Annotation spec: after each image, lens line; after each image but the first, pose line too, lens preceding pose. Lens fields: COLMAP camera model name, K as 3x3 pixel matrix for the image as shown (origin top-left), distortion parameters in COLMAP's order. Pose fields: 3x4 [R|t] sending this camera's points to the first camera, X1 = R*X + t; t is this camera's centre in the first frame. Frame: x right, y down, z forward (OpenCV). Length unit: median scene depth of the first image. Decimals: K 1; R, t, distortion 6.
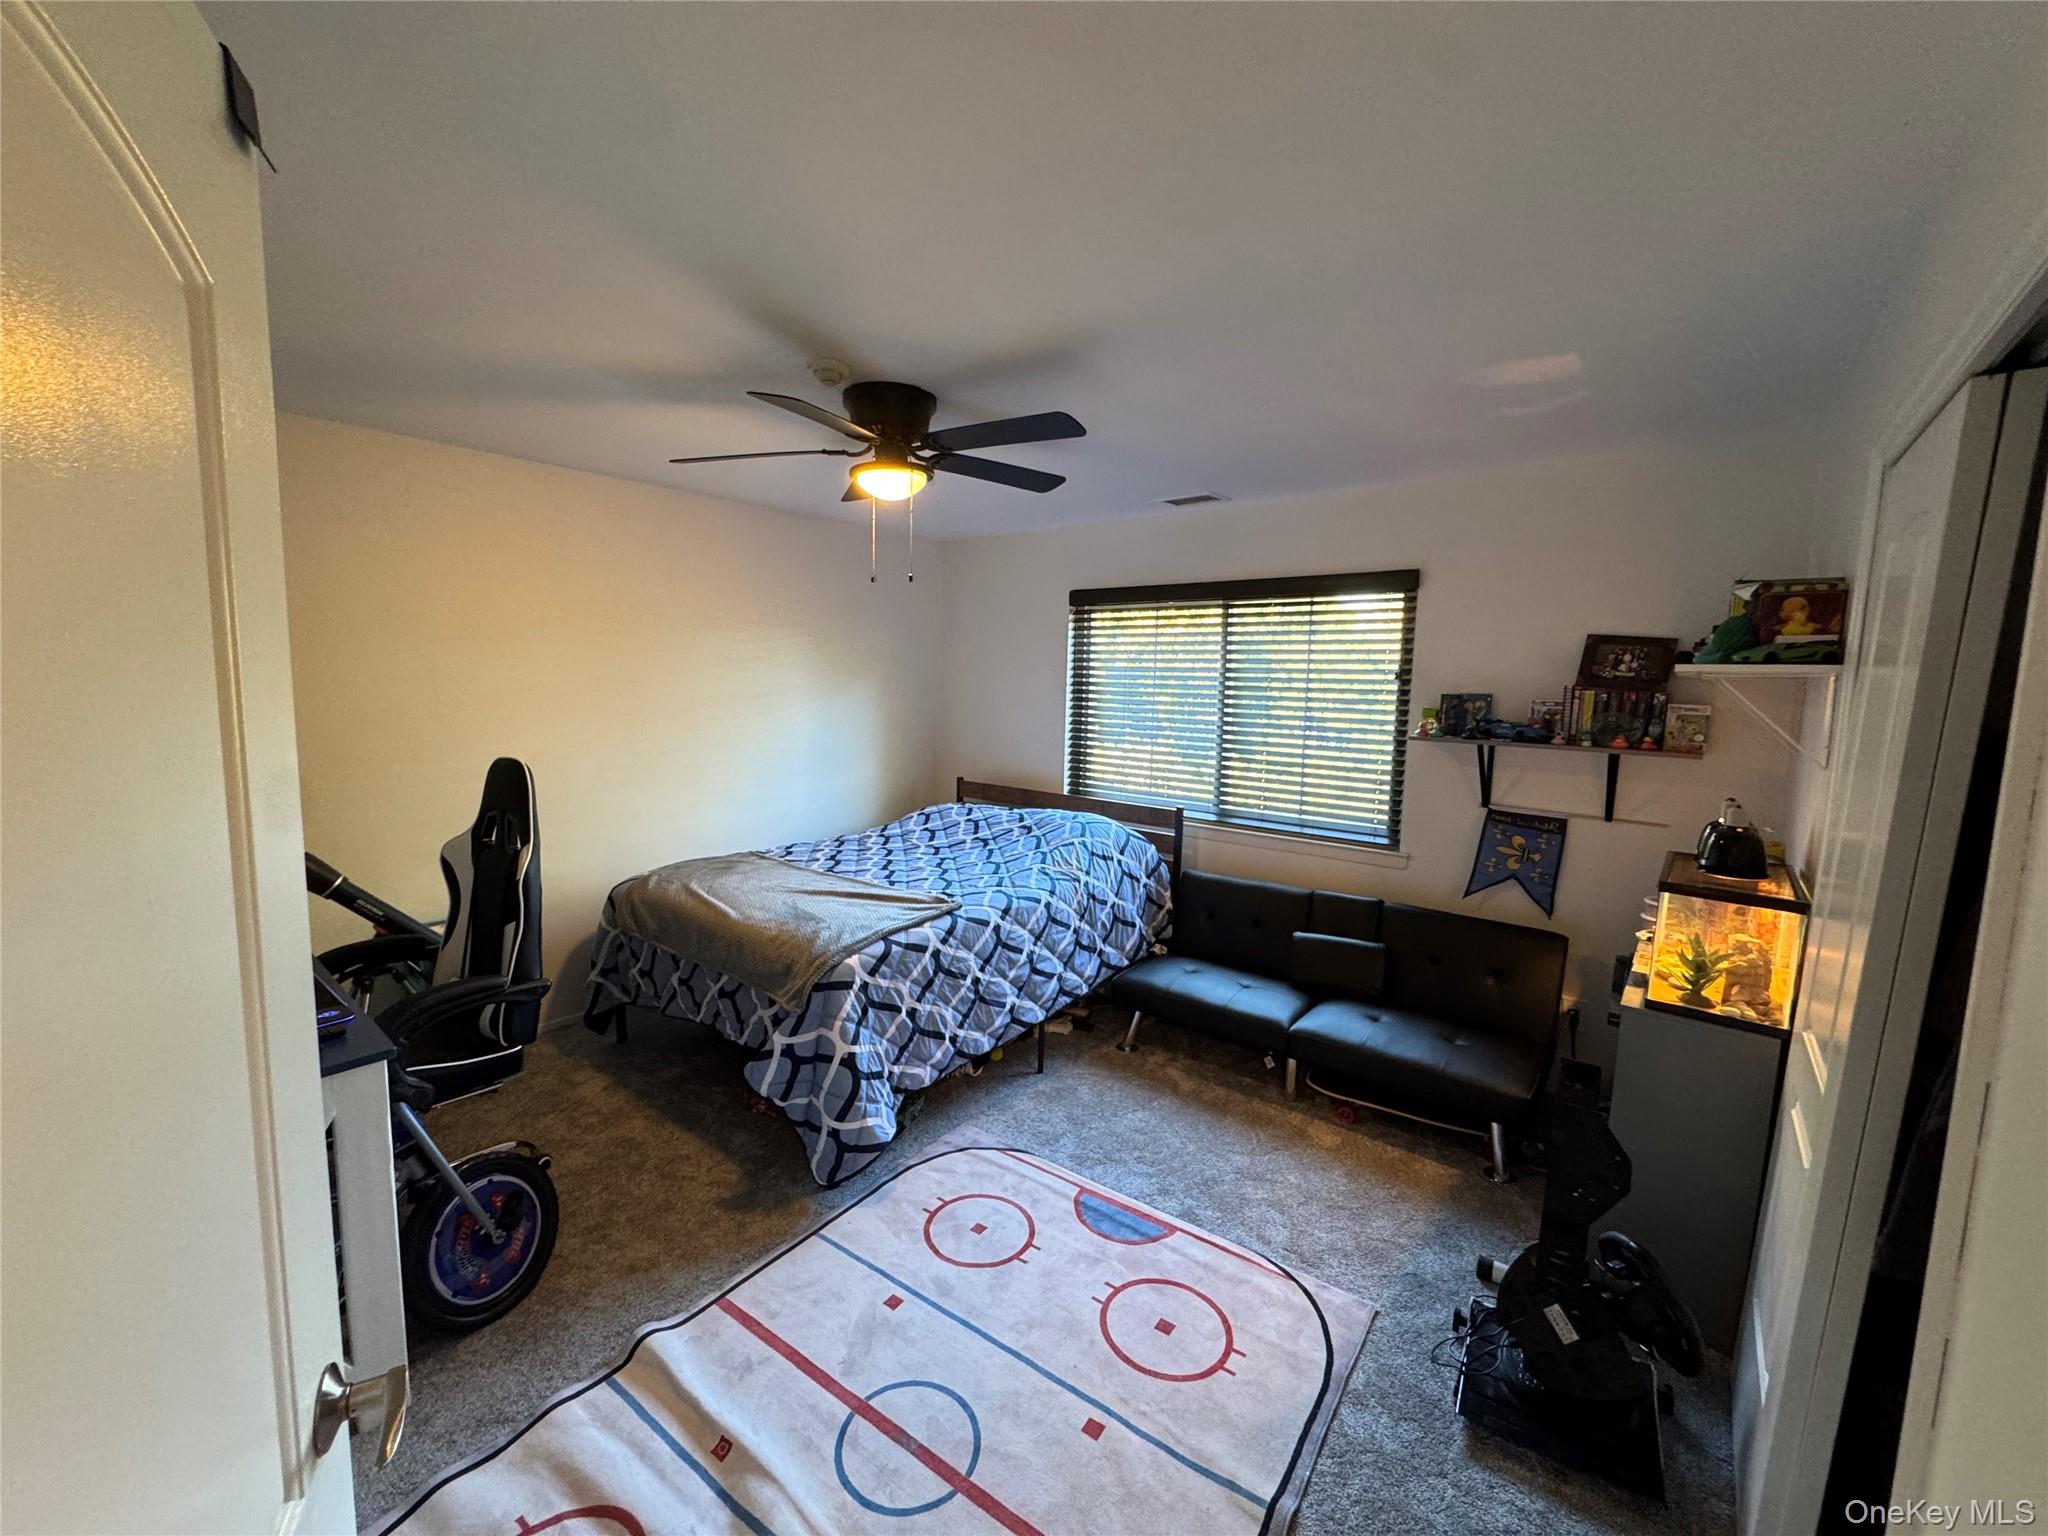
lens RADIAL K [[816.0, 0, 1020.7], [0, 816.0, 770.6], [0, 0, 1]] dist [-0.002078, 0.000334]
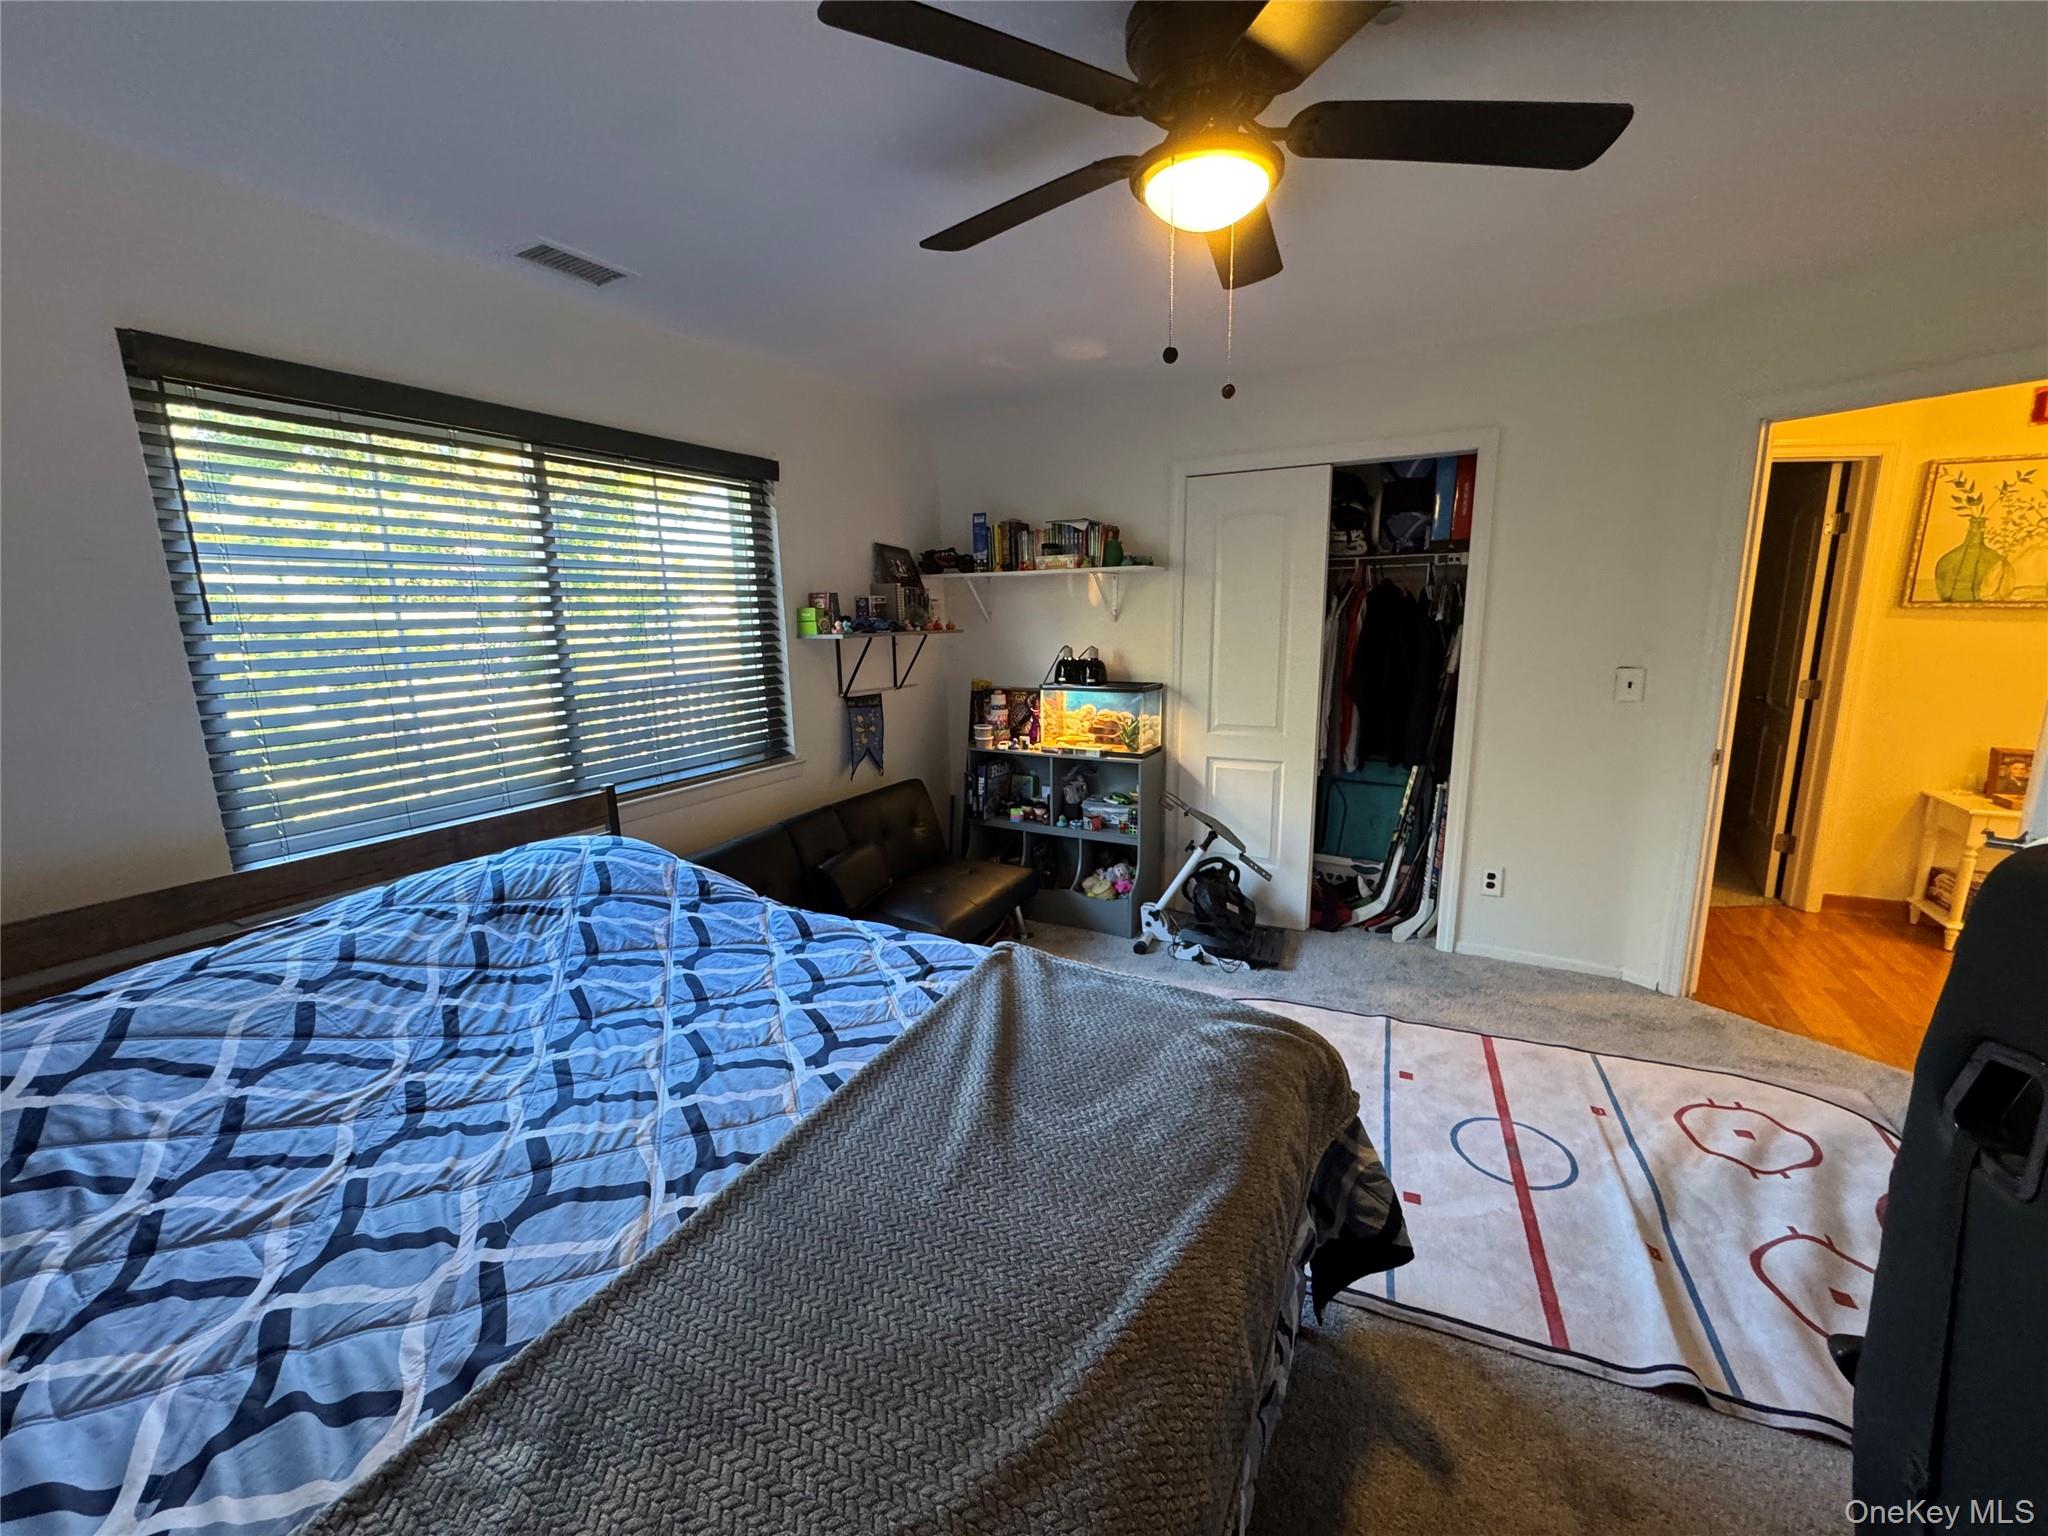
lens RADIAL K [[816.0, 0, 1022.4], [0, 816.0, 769.3], [0, 0, 1]] dist [-0.002078, 0.000334]
pose [[-0.203683, -0.213958, 0.955372, -0.551570], [0.115991, 0.963682, 0.240548, -0.094930], [-0.972142, 0.159811, -0.171468, 0.943441]]
